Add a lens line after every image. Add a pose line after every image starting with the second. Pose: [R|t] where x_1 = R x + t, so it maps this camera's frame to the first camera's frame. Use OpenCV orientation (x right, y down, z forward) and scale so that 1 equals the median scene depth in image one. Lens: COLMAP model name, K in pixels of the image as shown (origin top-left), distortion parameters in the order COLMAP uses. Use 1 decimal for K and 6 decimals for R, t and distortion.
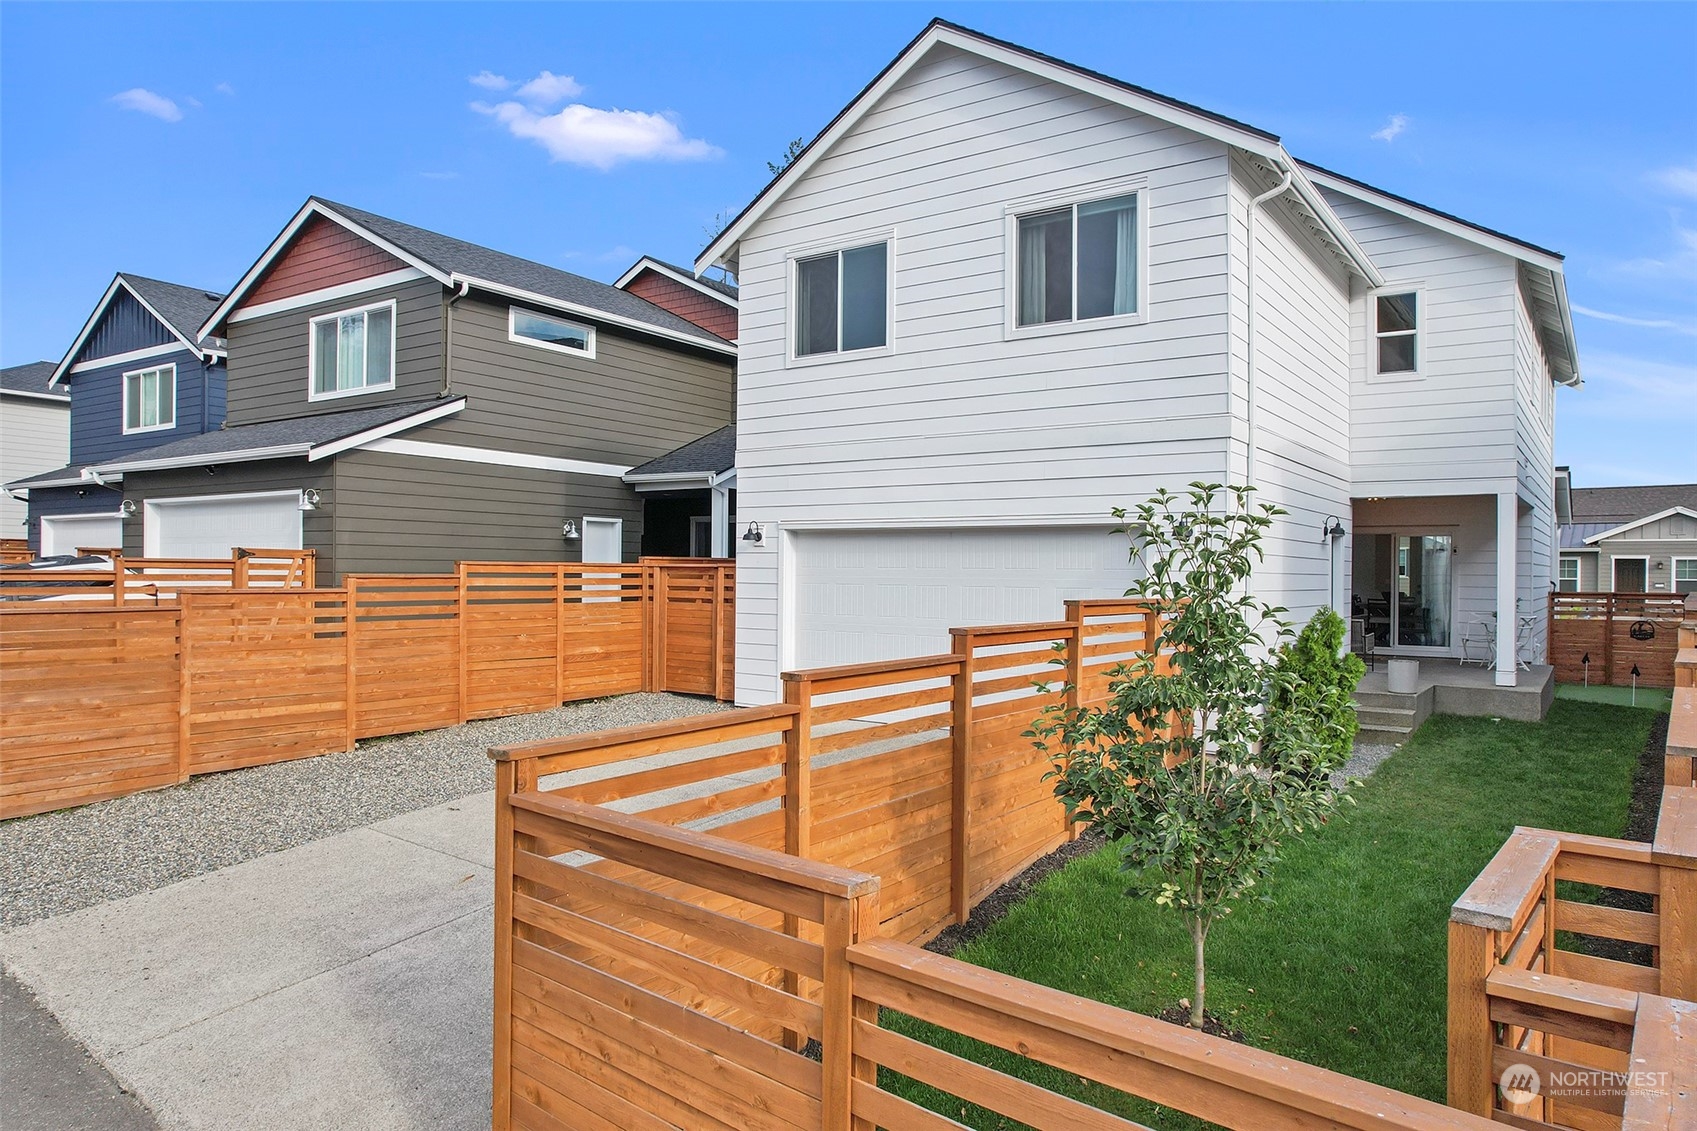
lens RADIAL K [[1068.9, 0, 840.8], [0, 1068.9, 554.6], [0, 0, 1]] dist [-0.023250, 0.018975]
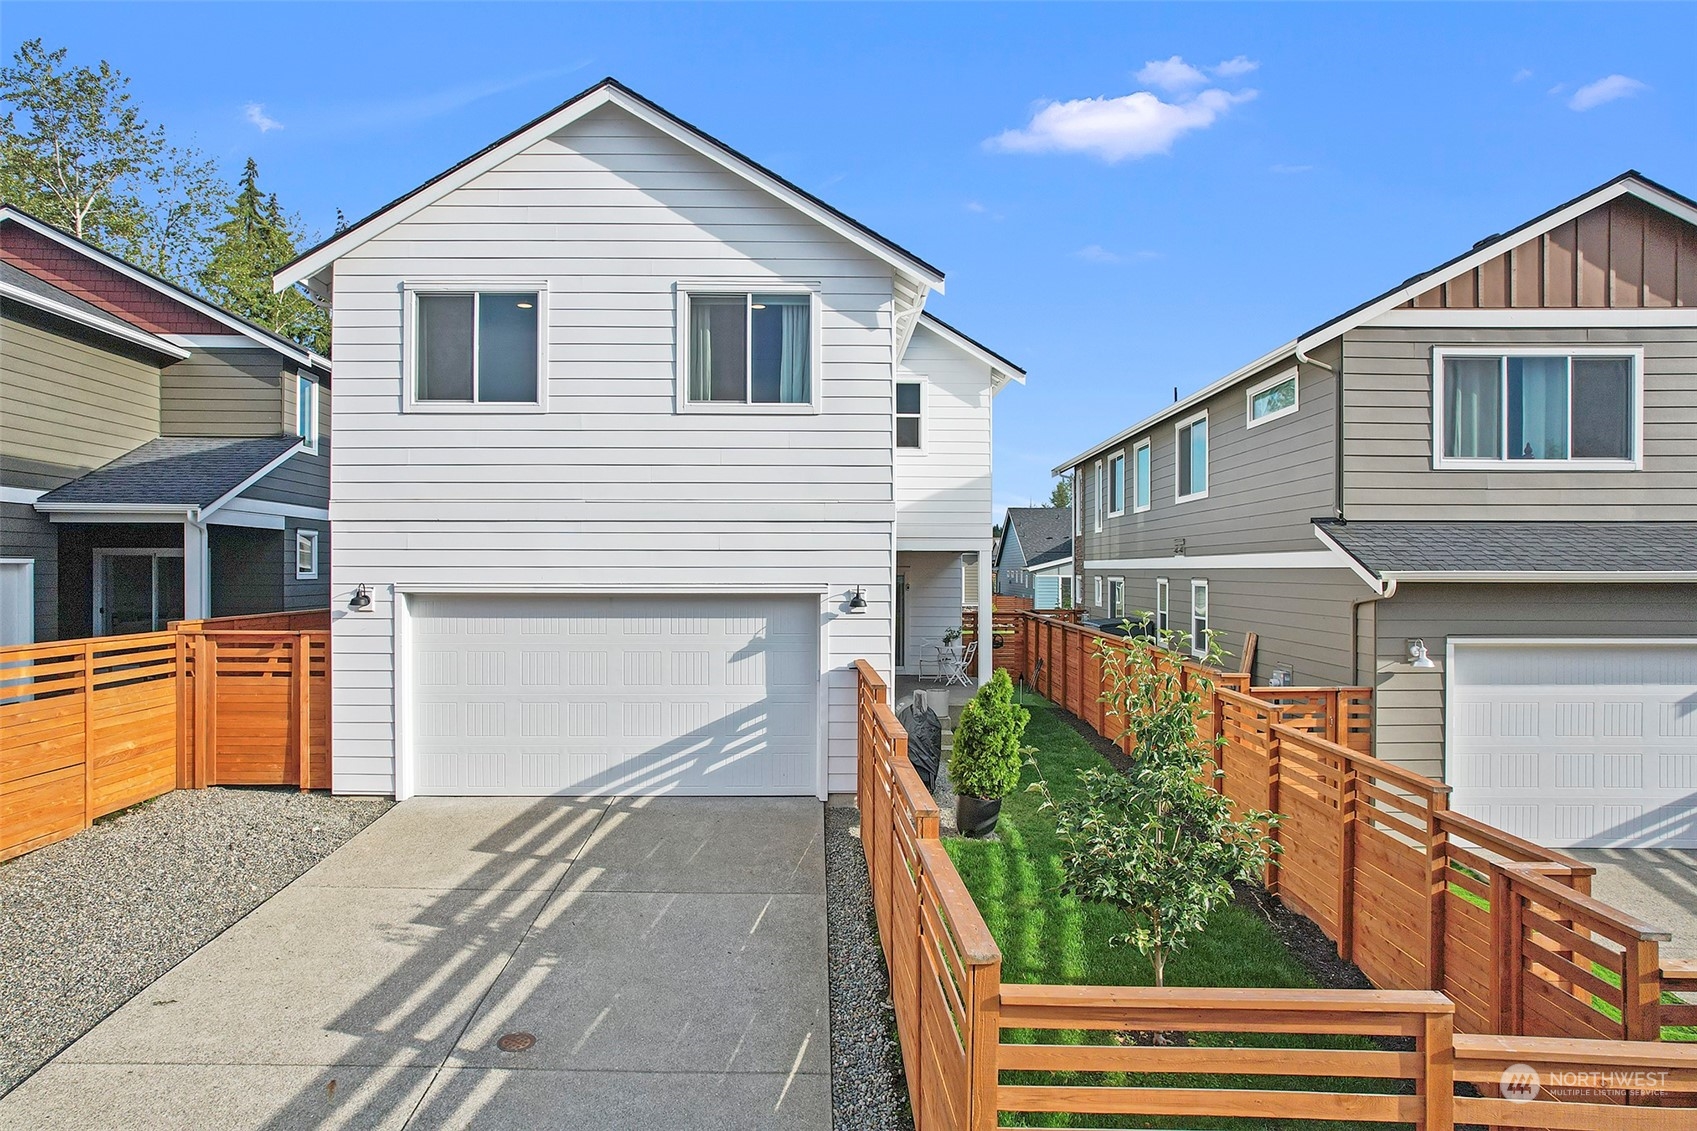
lens RADIAL K [[1068.9, 0, 839.3], [0, 1068.9, 572.8], [0, 0, 1]] dist [-0.023250, 0.018975]
pose [[0.808284, -0.012026, 0.588670, -0.277317], [0.000801, 0.999813, 0.019324, -0.055875], [-0.588793, -0.015148, 0.808142, 0.061666]]
